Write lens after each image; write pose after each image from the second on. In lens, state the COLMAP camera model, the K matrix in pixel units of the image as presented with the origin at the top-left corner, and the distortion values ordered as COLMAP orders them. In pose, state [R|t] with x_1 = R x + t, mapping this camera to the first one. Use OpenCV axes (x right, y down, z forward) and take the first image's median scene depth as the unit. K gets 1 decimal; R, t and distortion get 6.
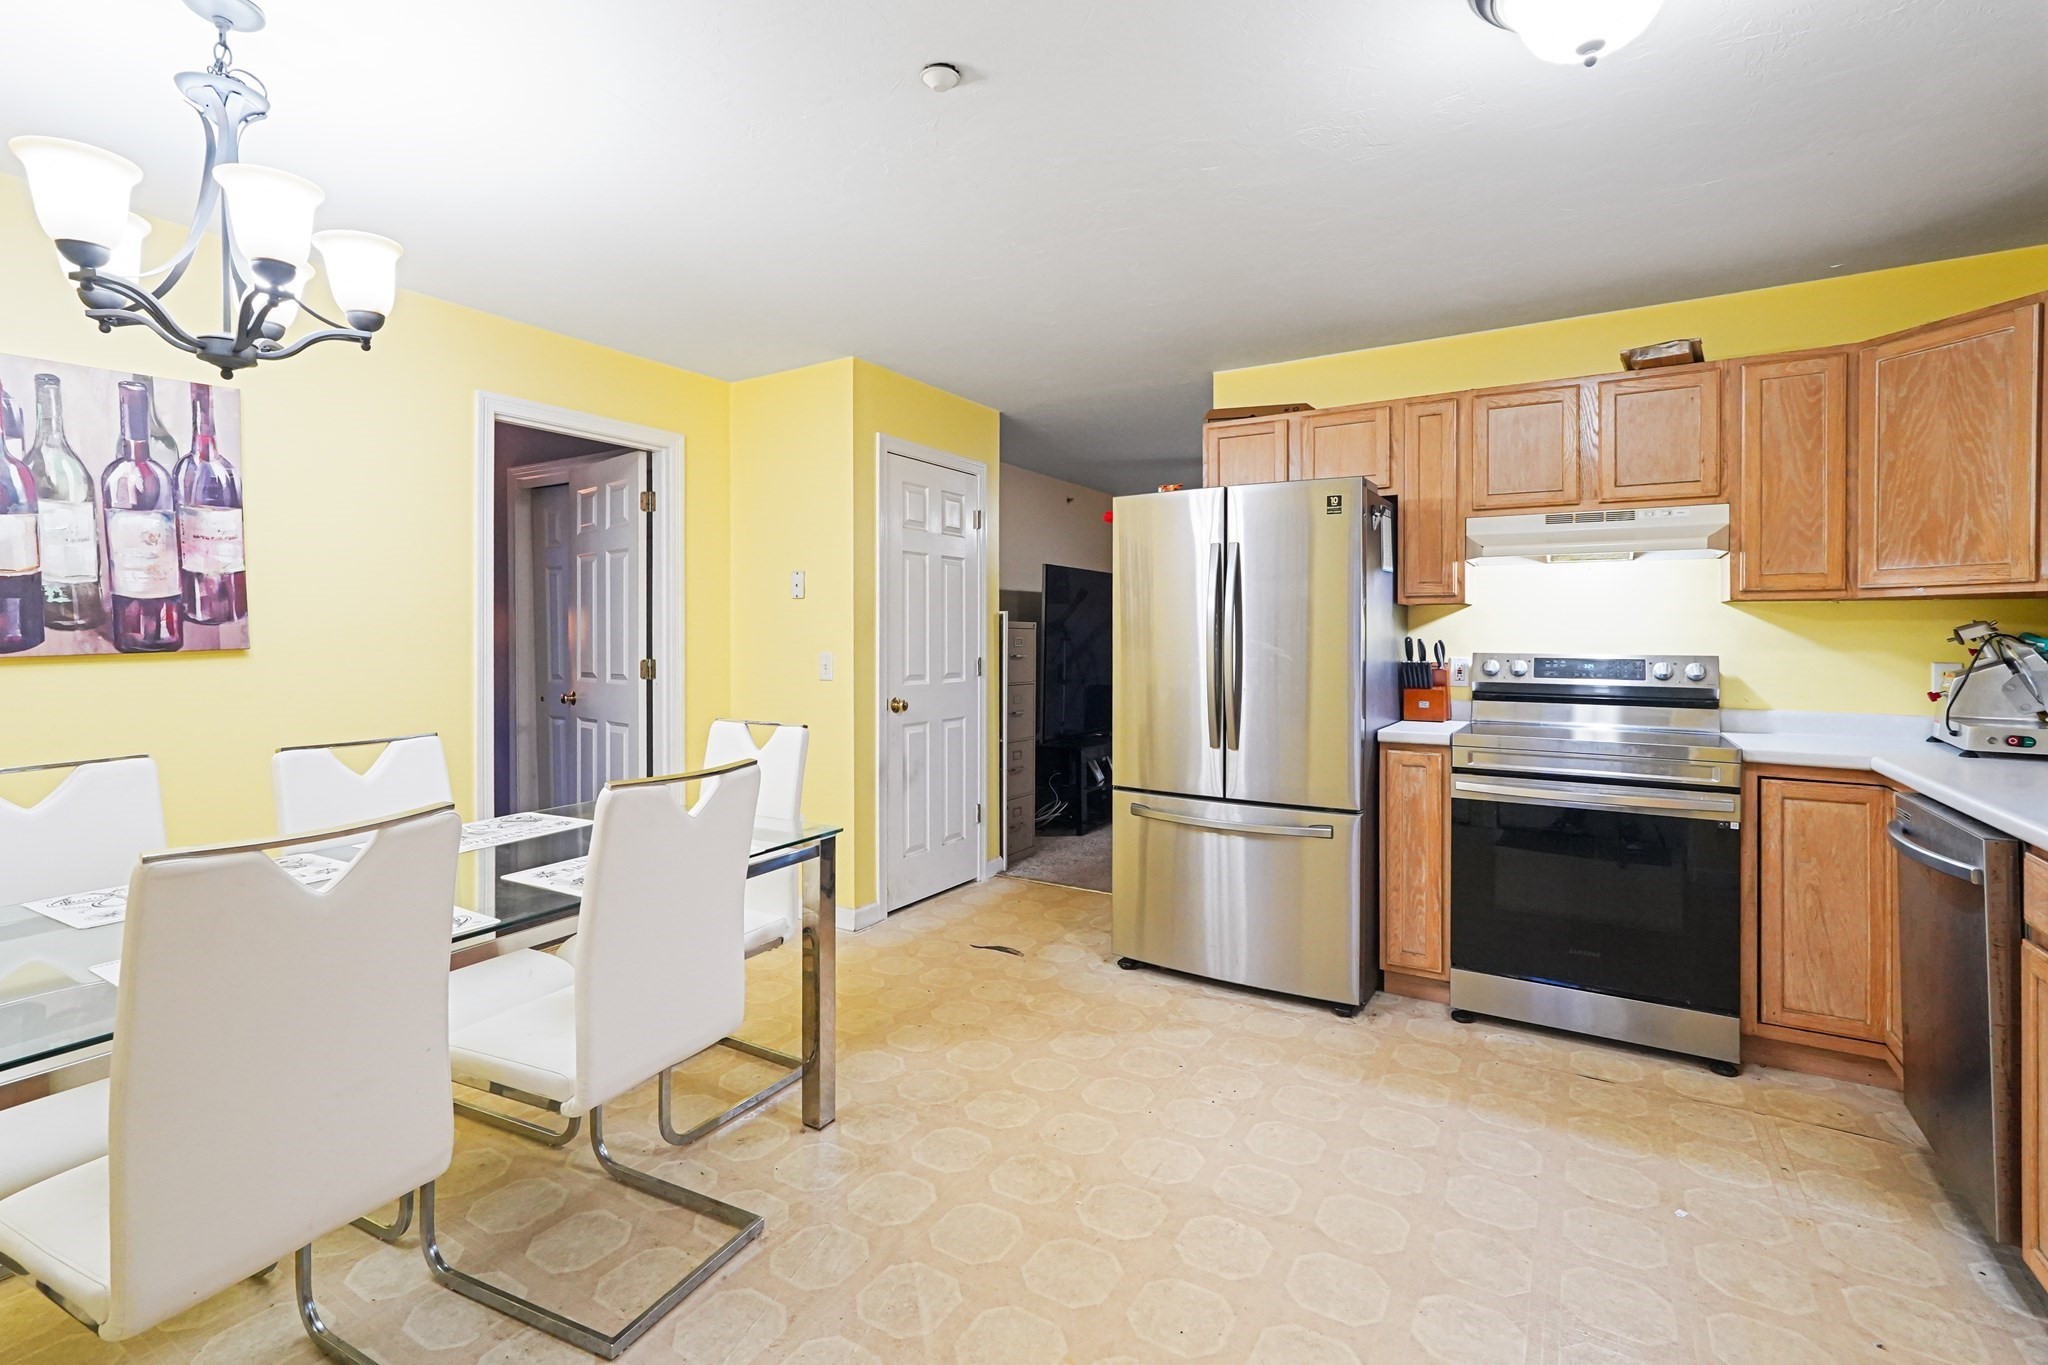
lens RADIAL K [[907.3, 0, 1014.4], [0, 907.3, 659.4], [0, 0, 1]] dist [-0.014064, 0.000296]
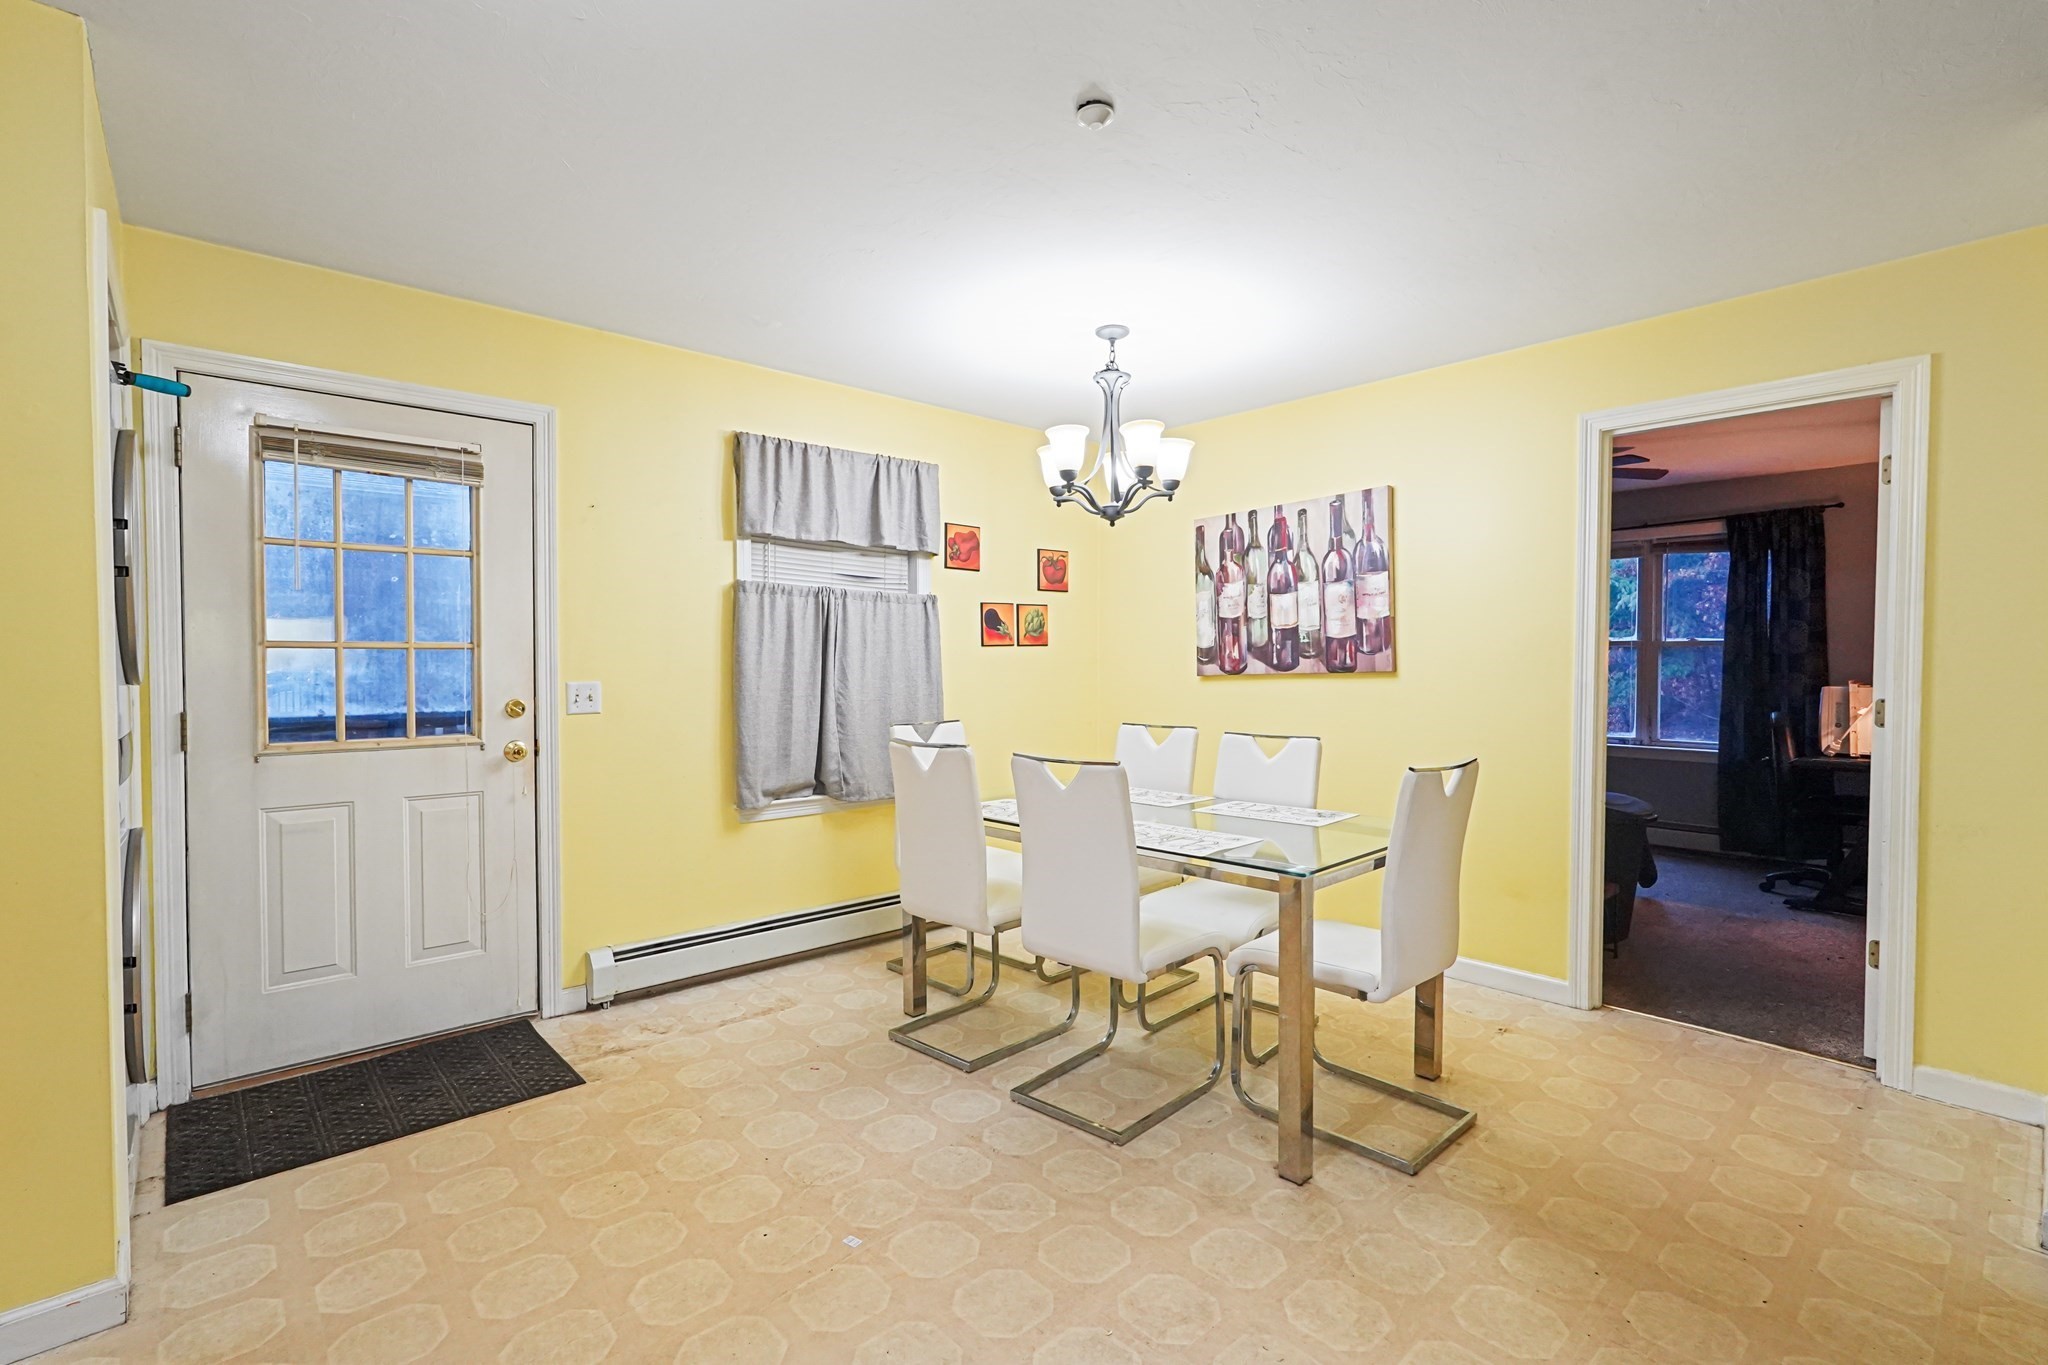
lens RADIAL K [[928.3, 0, 1024.0], [0, 928.3, 682.5], [0, 0, 1]] dist [-0.000836, -0.000044]
pose [[-0.266112, 0.017421, -0.963785, 0.741852], [-0.030288, 0.999192, 0.026424, -0.017164], [0.963466, 0.036223, -0.265369, 0.919543]]
